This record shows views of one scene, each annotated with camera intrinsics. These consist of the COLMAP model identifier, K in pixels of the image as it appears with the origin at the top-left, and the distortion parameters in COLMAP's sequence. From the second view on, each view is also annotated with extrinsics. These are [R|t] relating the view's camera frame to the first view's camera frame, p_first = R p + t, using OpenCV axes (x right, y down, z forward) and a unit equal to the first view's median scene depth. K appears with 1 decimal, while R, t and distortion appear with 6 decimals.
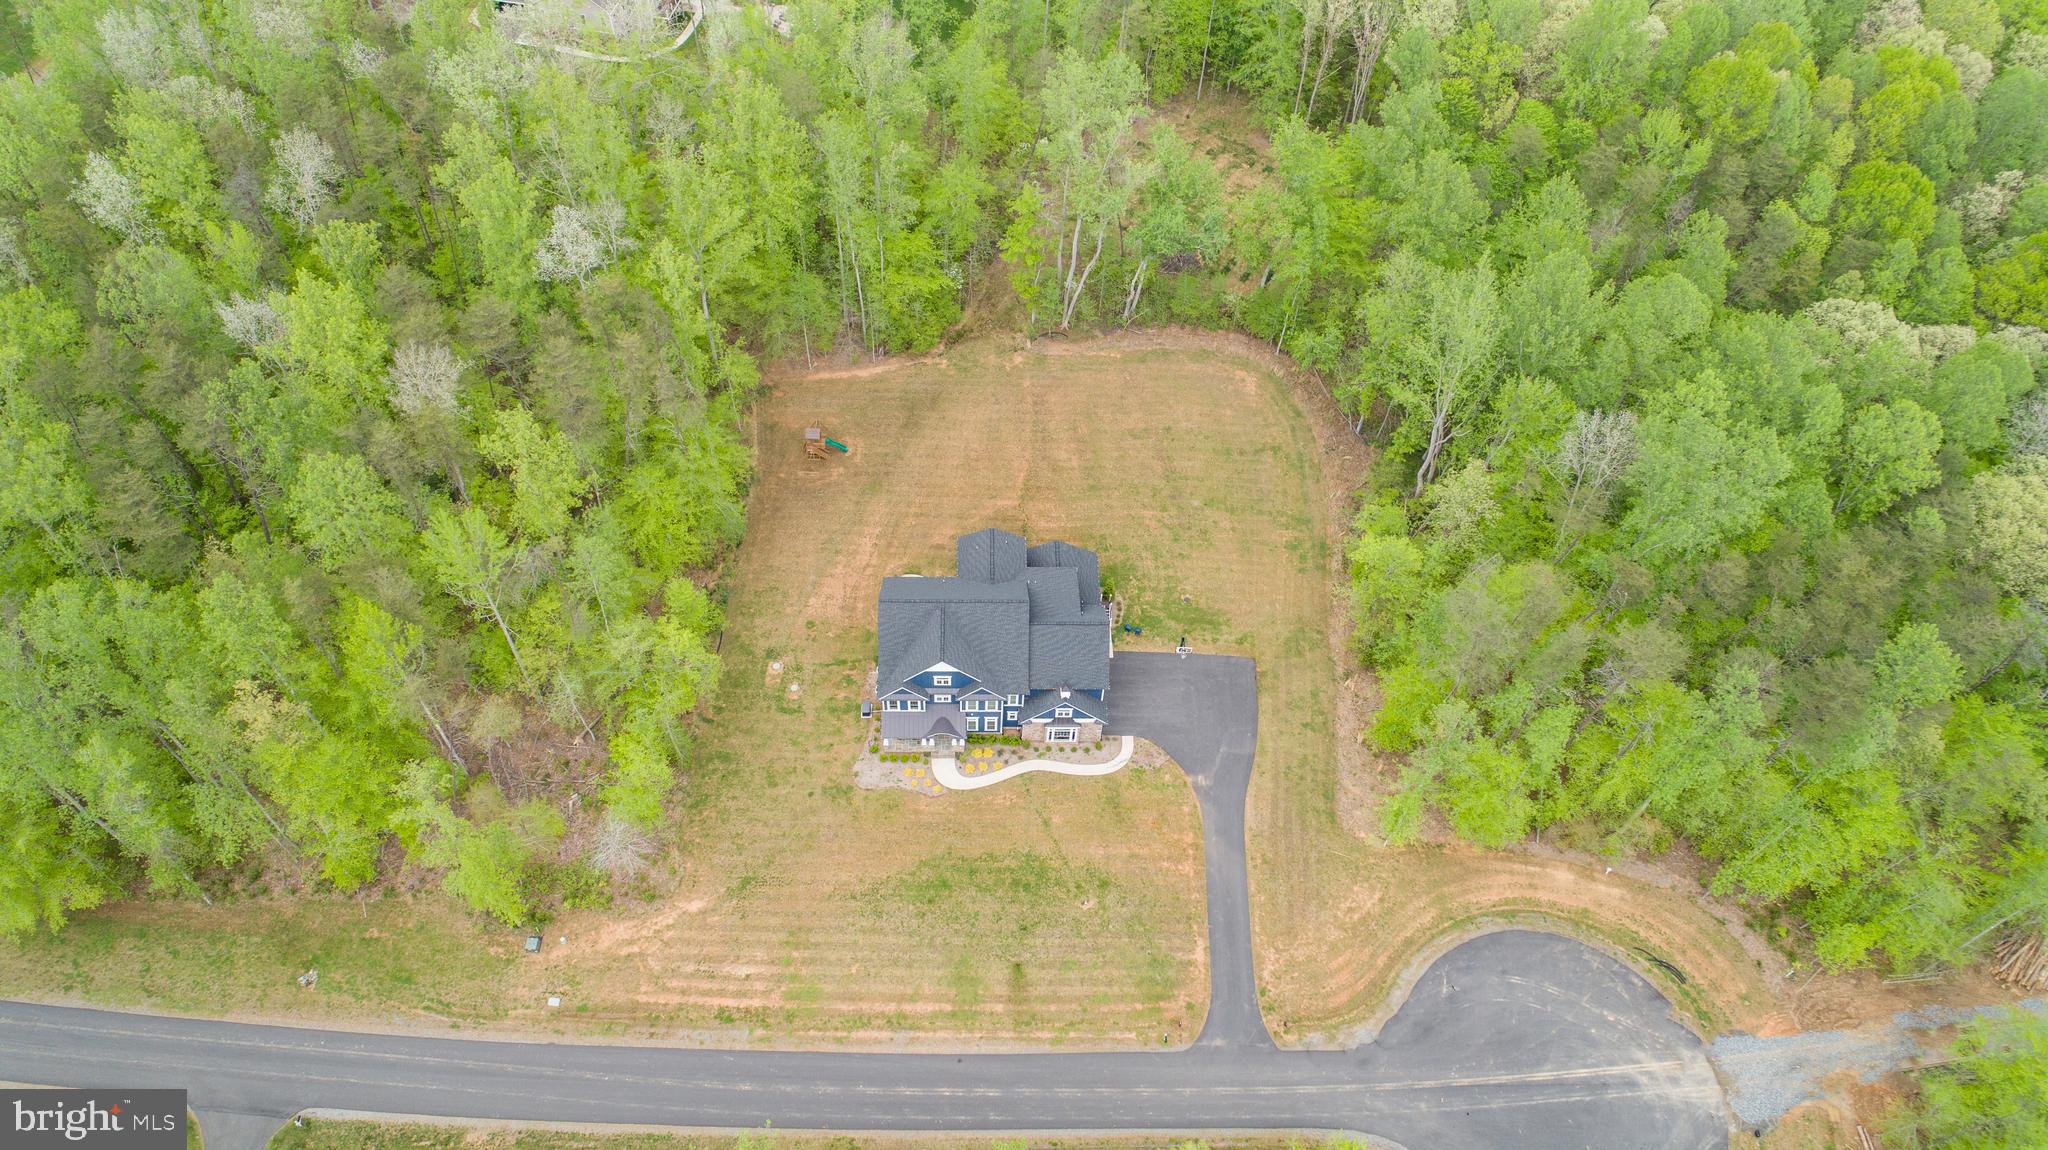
lens RADIAL K [[1379.1, 0, 1020.4], [0, 1379.1, 578.3], [0, 0, 1]] dist [-0.013016, 0.011739]
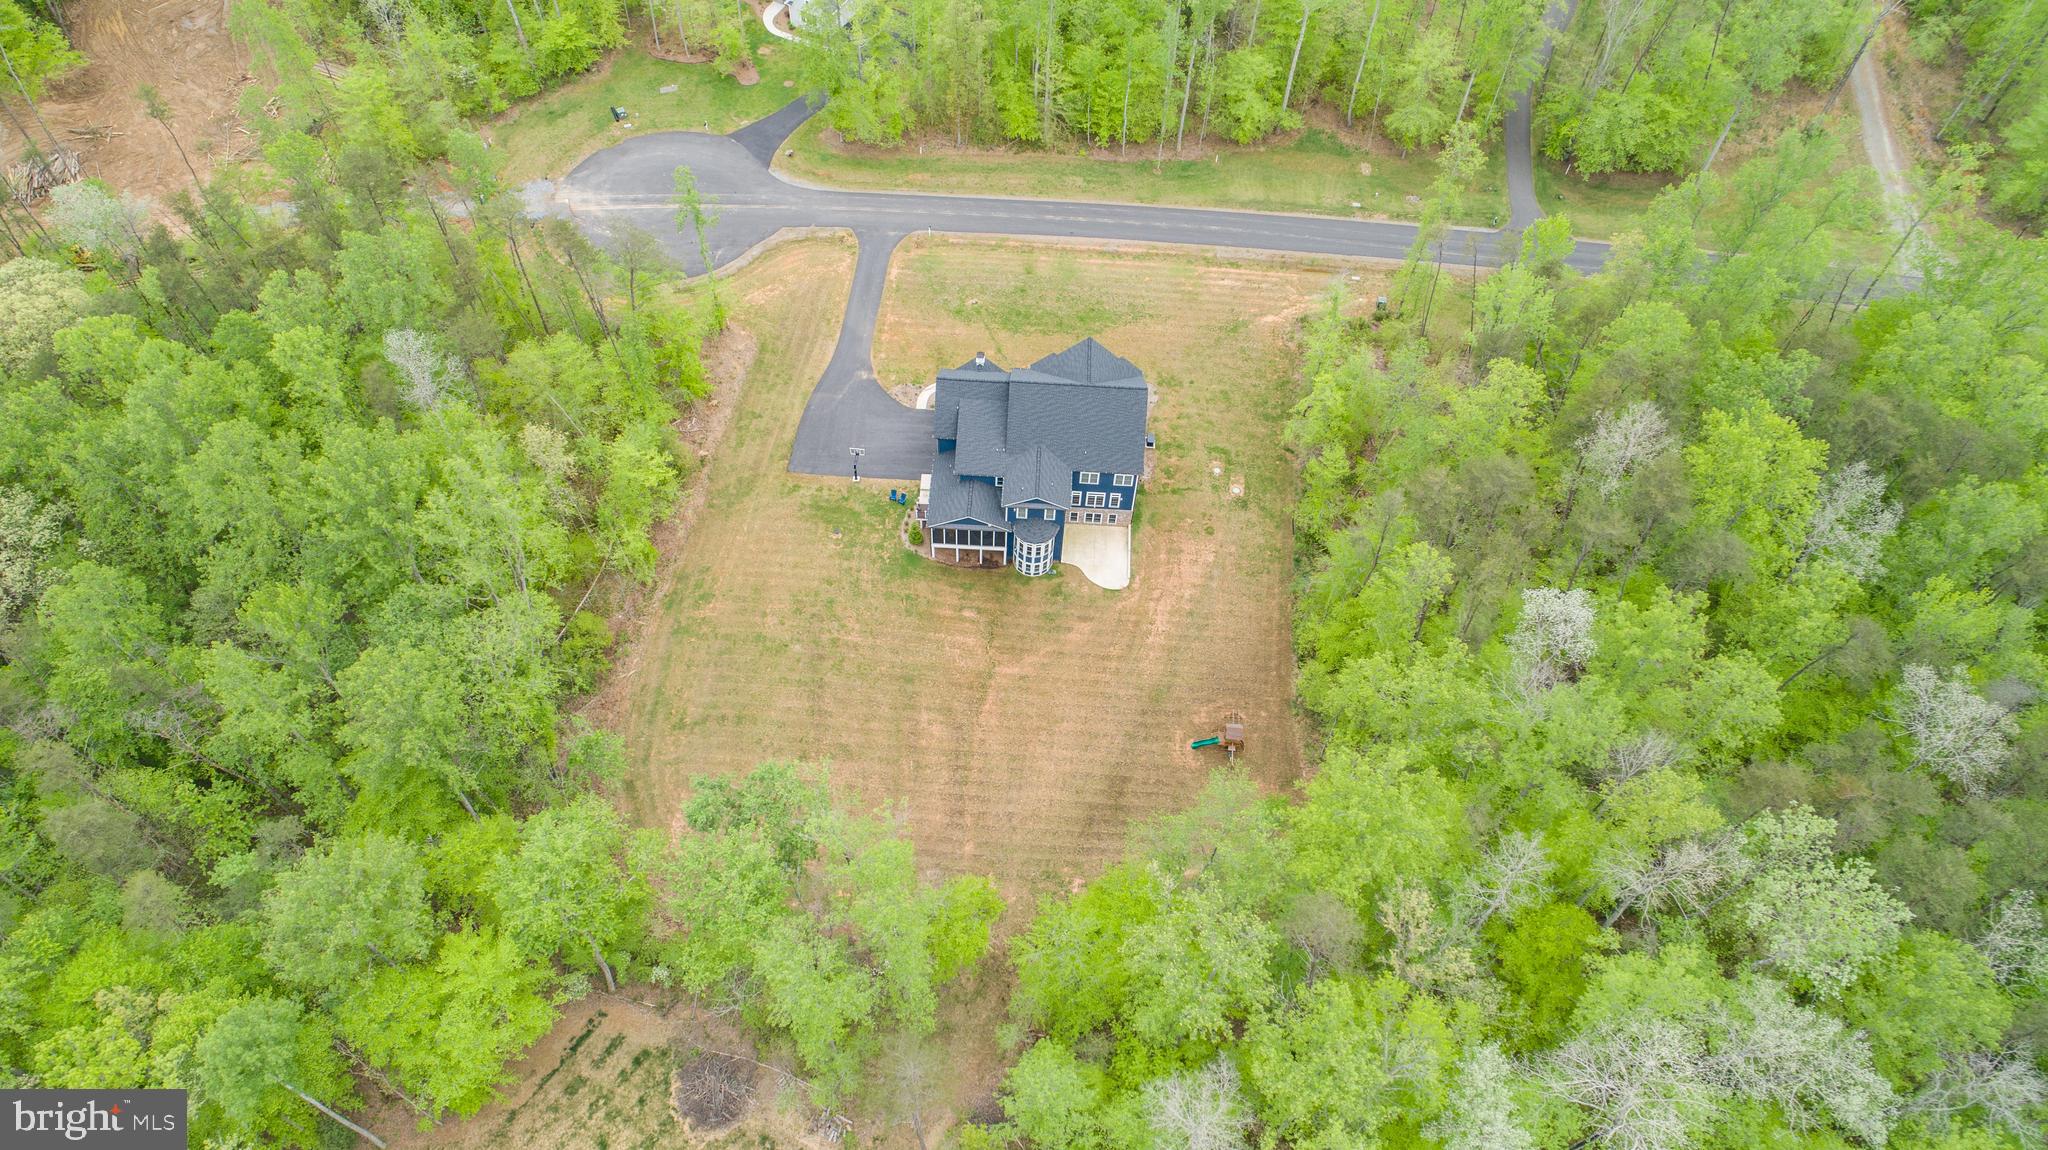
lens RADIAL K [[1379.1, 0, 1020.4], [0, 1379.1, 578.3], [0, 0, 1]] dist [-0.013016, 0.011739]
pose [[-0.996173, -0.086149, -0.014736, 0.000412], [0.015432, -0.339336, 0.940539, -1.042477], [-0.086027, 0.936712, 0.339367, 0.765430]]
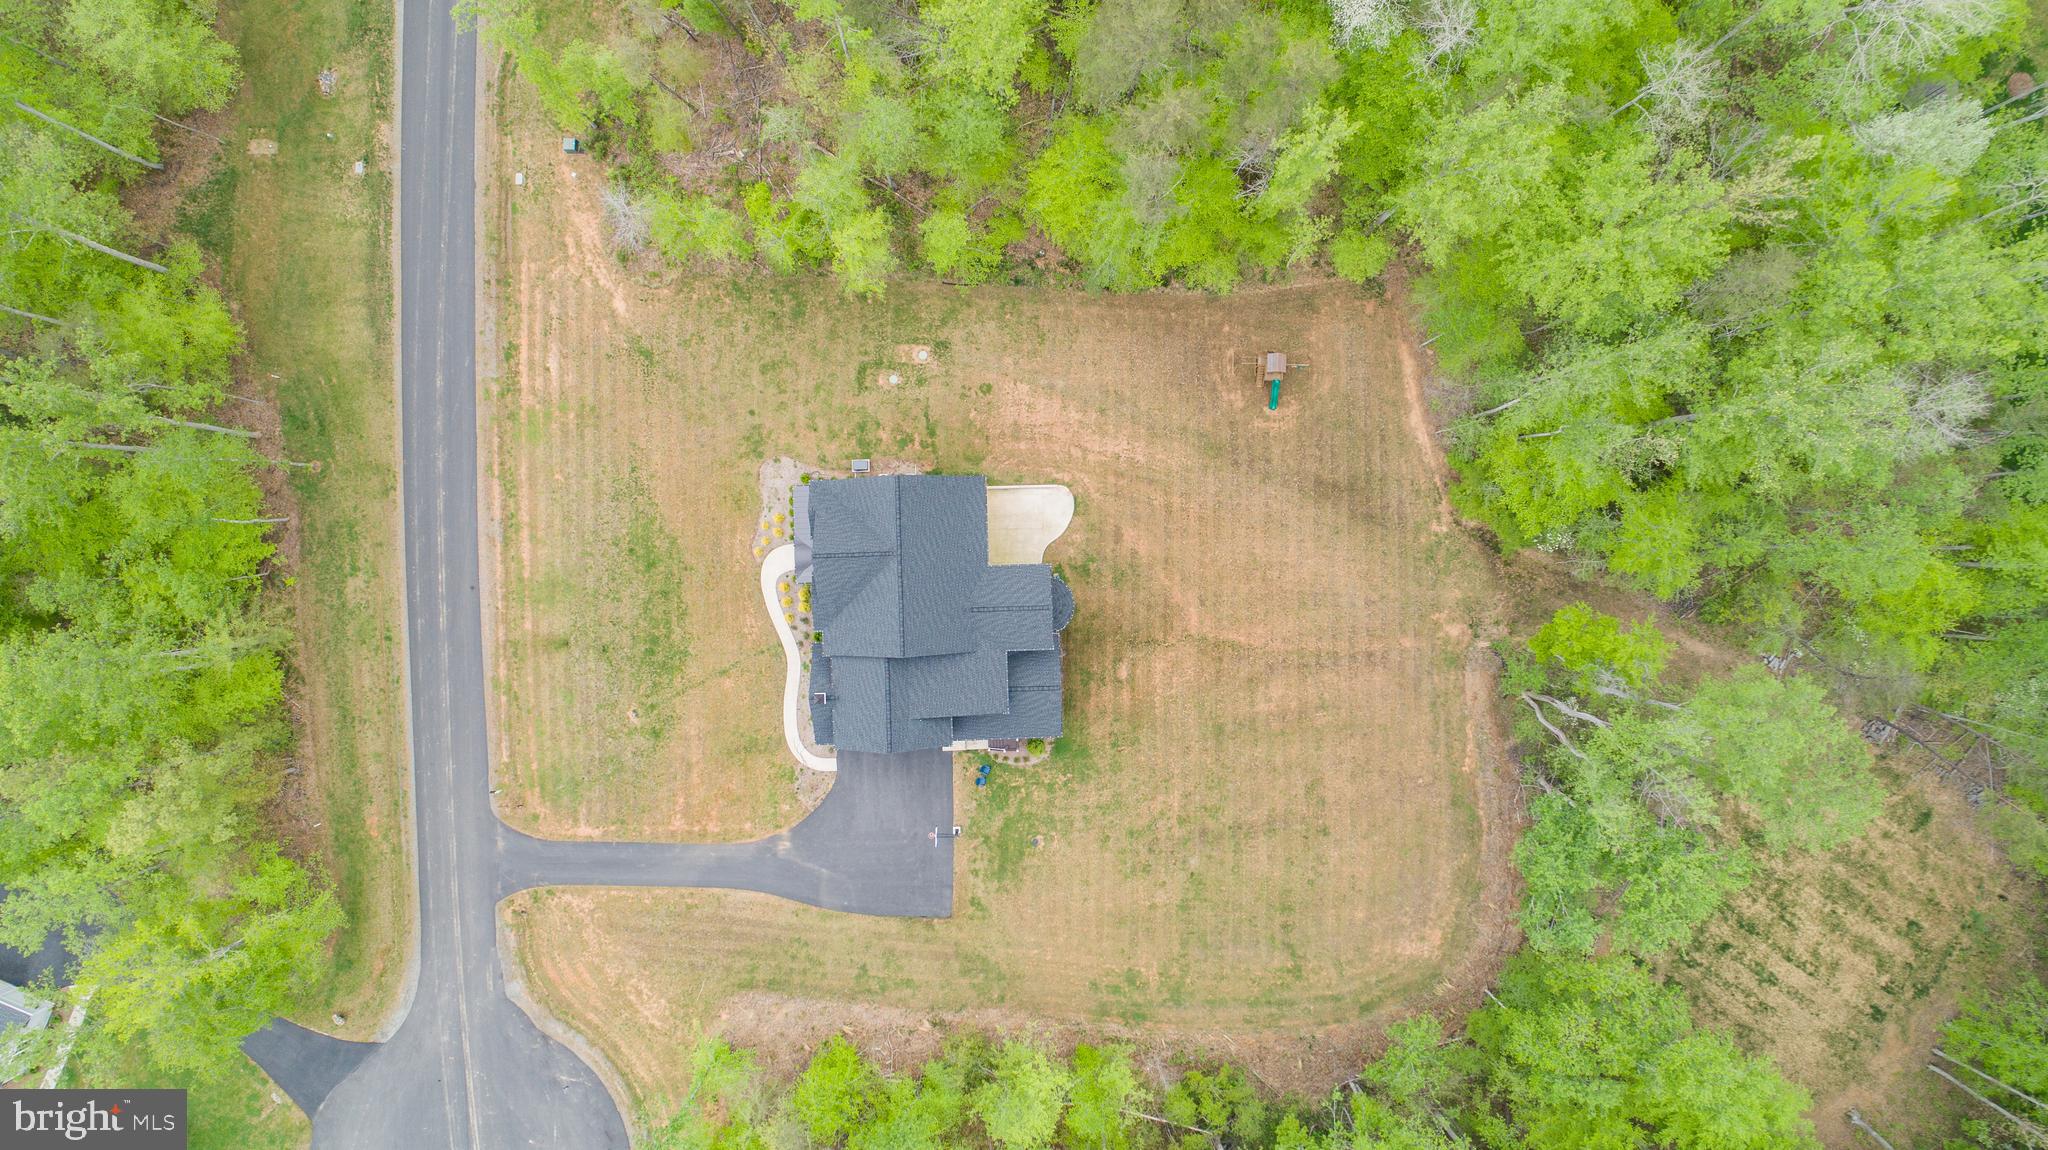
lens RADIAL K [[1379.1, 0, 1020.4], [0, 1379.1, 578.3], [0, 0, 1]] dist [-0.013016, 0.011739]
pose [[0.013413, 0.999814, -0.013890, -0.028420], [-0.816844, 0.018969, 0.576547, -0.508853], [0.576703, 0.003613, 0.816946, 0.362909]]
